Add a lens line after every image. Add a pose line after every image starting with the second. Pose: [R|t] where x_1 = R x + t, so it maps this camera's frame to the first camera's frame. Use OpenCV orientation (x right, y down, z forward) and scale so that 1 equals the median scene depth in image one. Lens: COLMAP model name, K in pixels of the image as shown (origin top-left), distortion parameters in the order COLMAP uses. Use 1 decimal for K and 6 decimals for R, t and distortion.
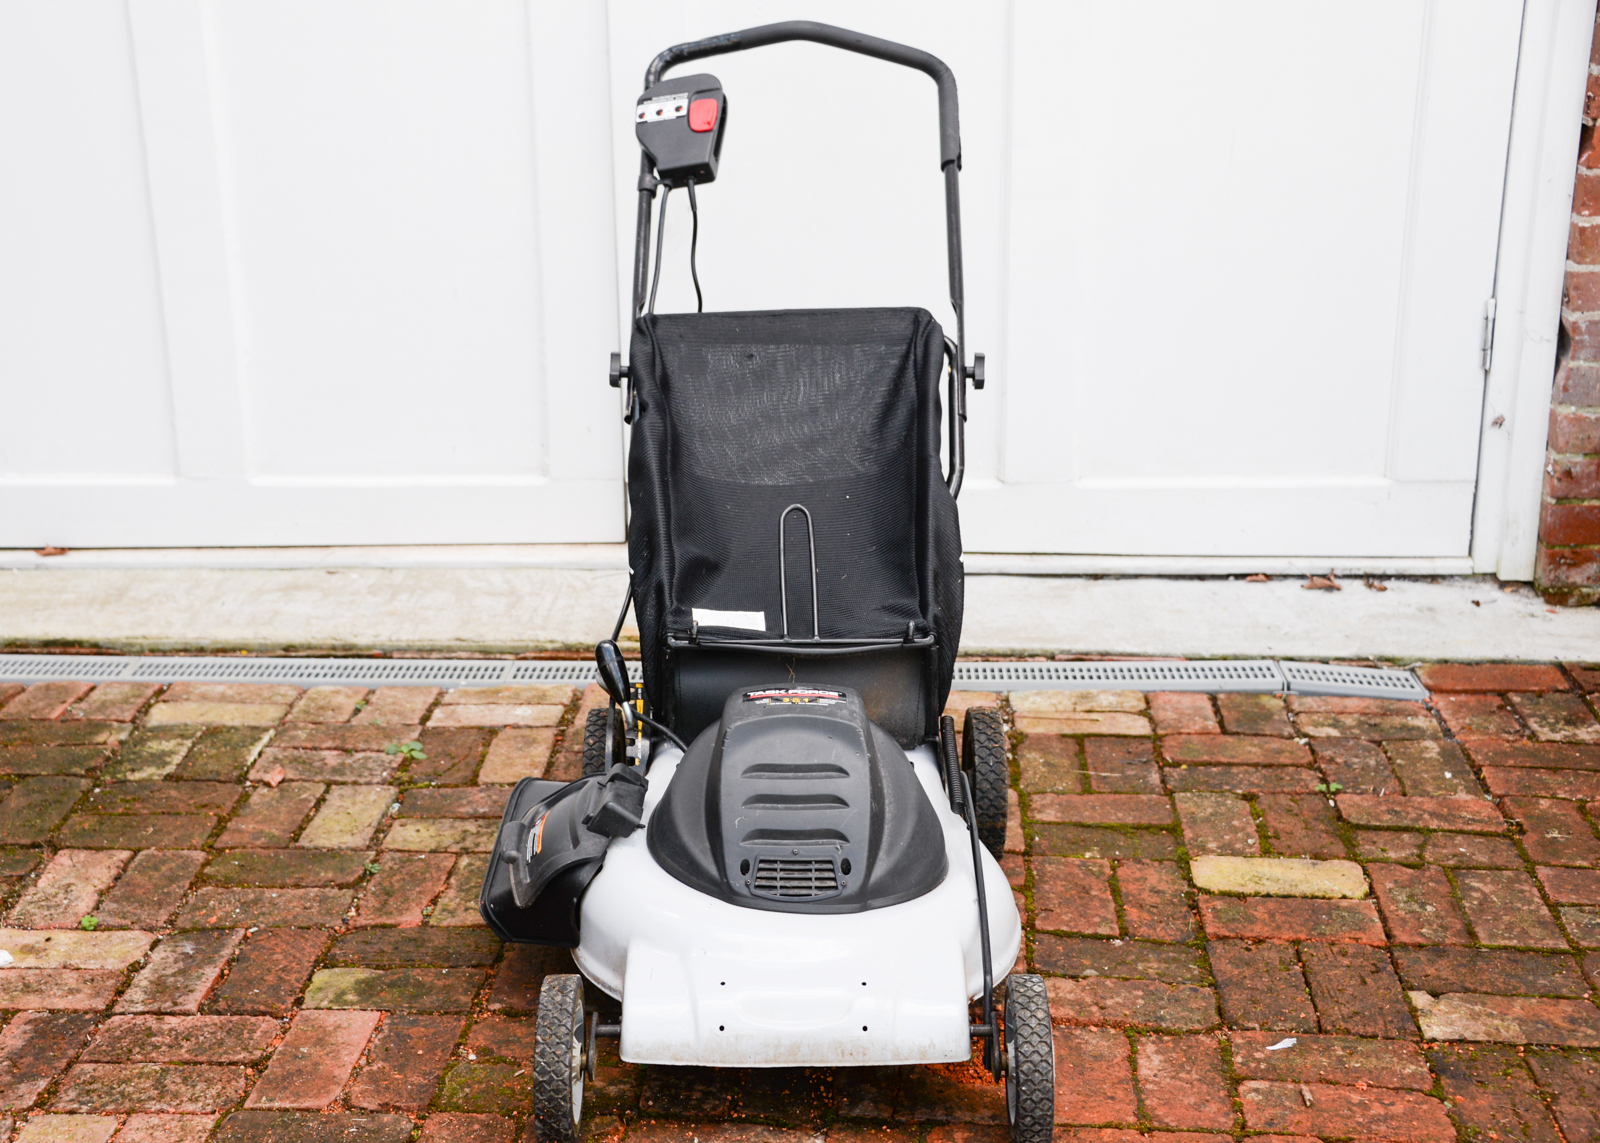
lens RADIAL K [[2414.8, 0, 800.0], [0, 2414.8, 571.5], [0, 0, 1]] dist [0.169243, 0.088948]
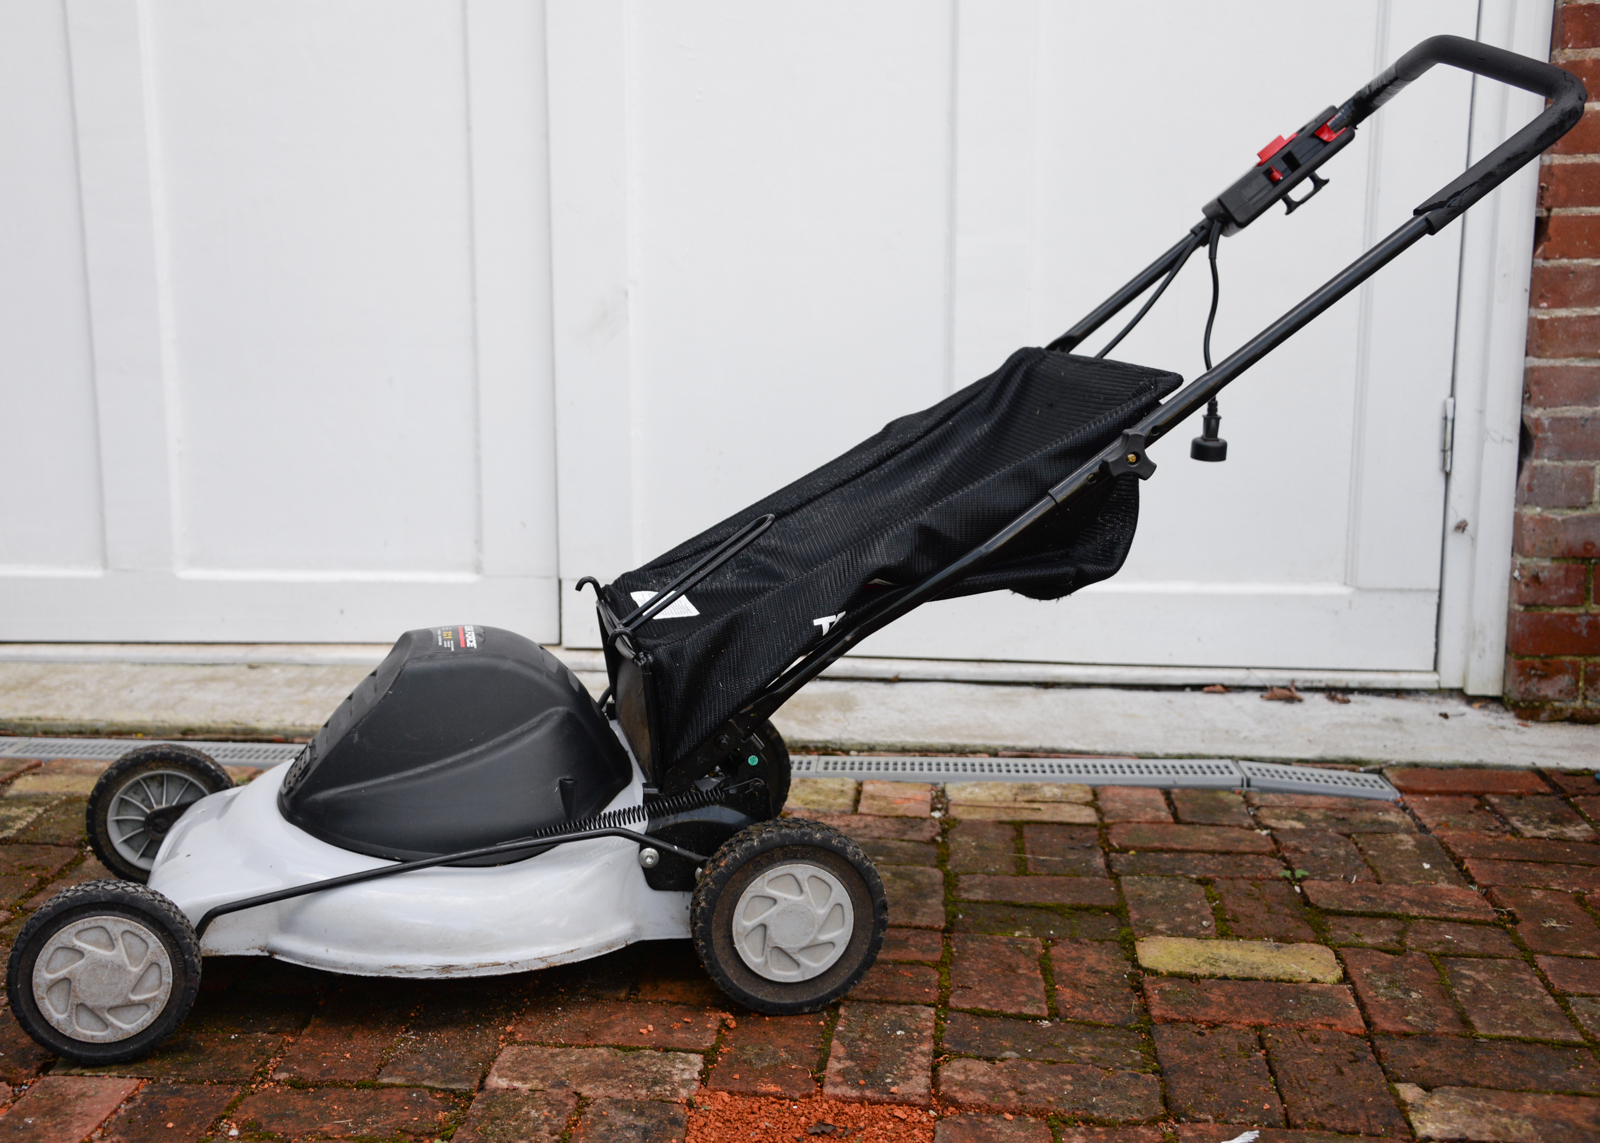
lens RADIAL K [[1959.8, 0, 800.0], [0, 1959.8, 571.5], [0, 0, 1]] dist [0.020329, 0.178765]
pose [[0.999476, 0.013885, -0.029232, 0.054375], [-0.018047, 0.988926, -0.147309, 0.085199], [0.026863, 0.147759, 0.988658, 0.260751]]
